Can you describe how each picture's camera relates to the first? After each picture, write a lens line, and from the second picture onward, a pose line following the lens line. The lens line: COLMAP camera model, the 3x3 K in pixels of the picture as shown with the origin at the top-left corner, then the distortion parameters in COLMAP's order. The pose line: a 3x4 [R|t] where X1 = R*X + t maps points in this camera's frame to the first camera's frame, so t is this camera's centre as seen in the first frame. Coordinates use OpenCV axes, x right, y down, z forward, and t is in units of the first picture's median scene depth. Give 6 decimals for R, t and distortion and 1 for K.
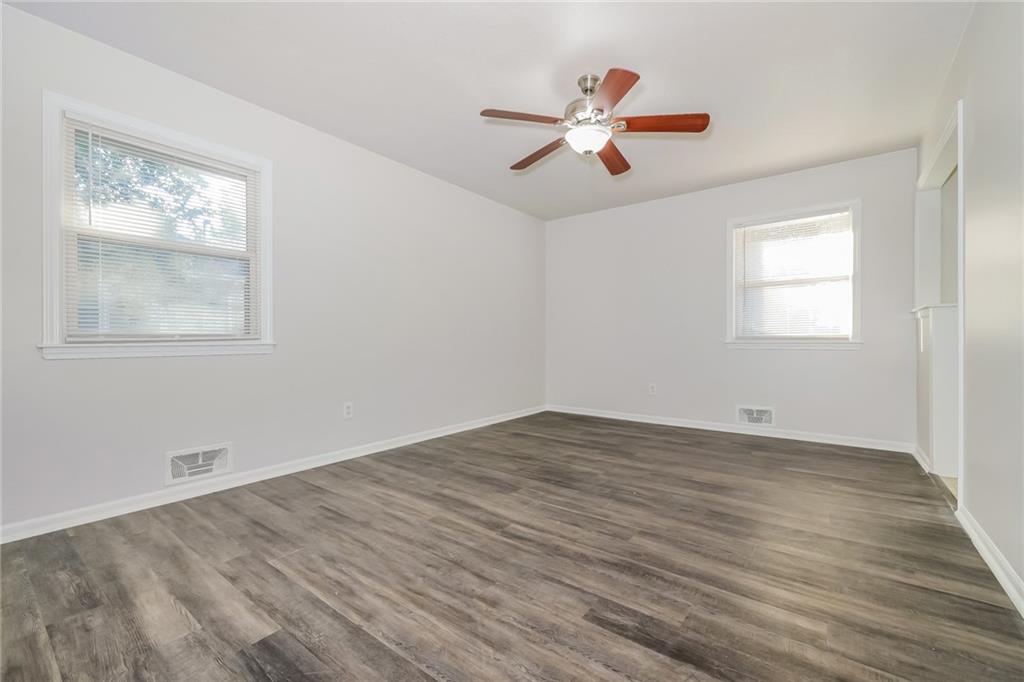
lens RADIAL K [[435.3, 0, 511.7], [0, 435.3, 340.6], [0, 0, 1]] dist [0.000979, 0.000062]
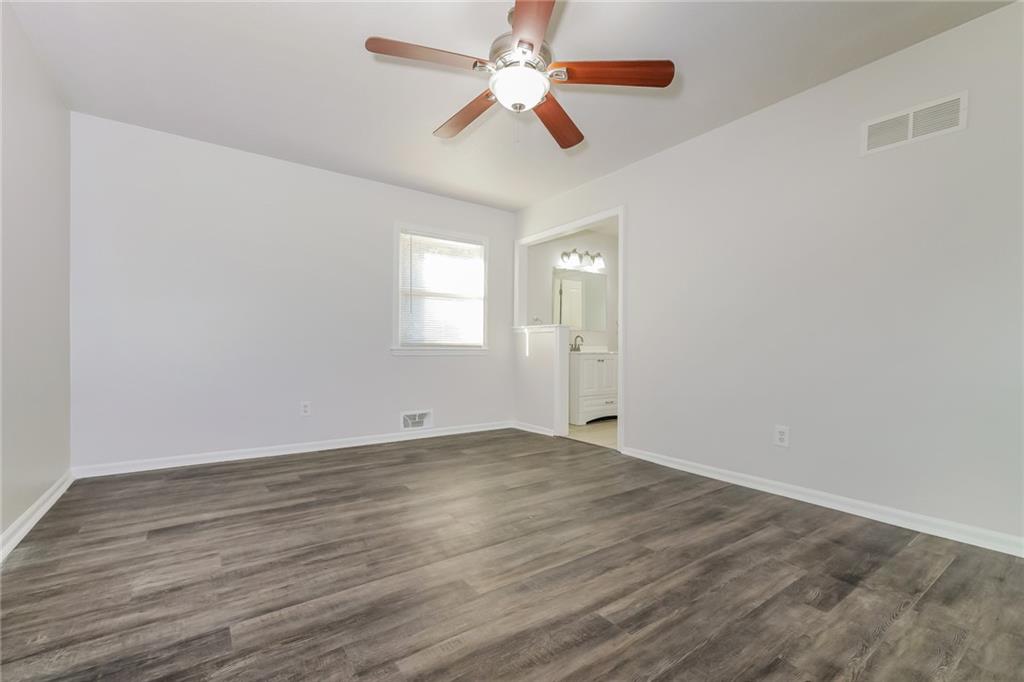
lens RADIAL K [[435.3, 0, 507.7], [0, 435.3, 349.0], [0, 0, 1]] dist [0.000979, 0.000062]
pose [[0.288772, 0.003786, 0.957390, -0.699707], [-0.006050, 0.999979, -0.002130, 0.009247], [-0.957379, -0.005177, 0.288789, 0.946110]]
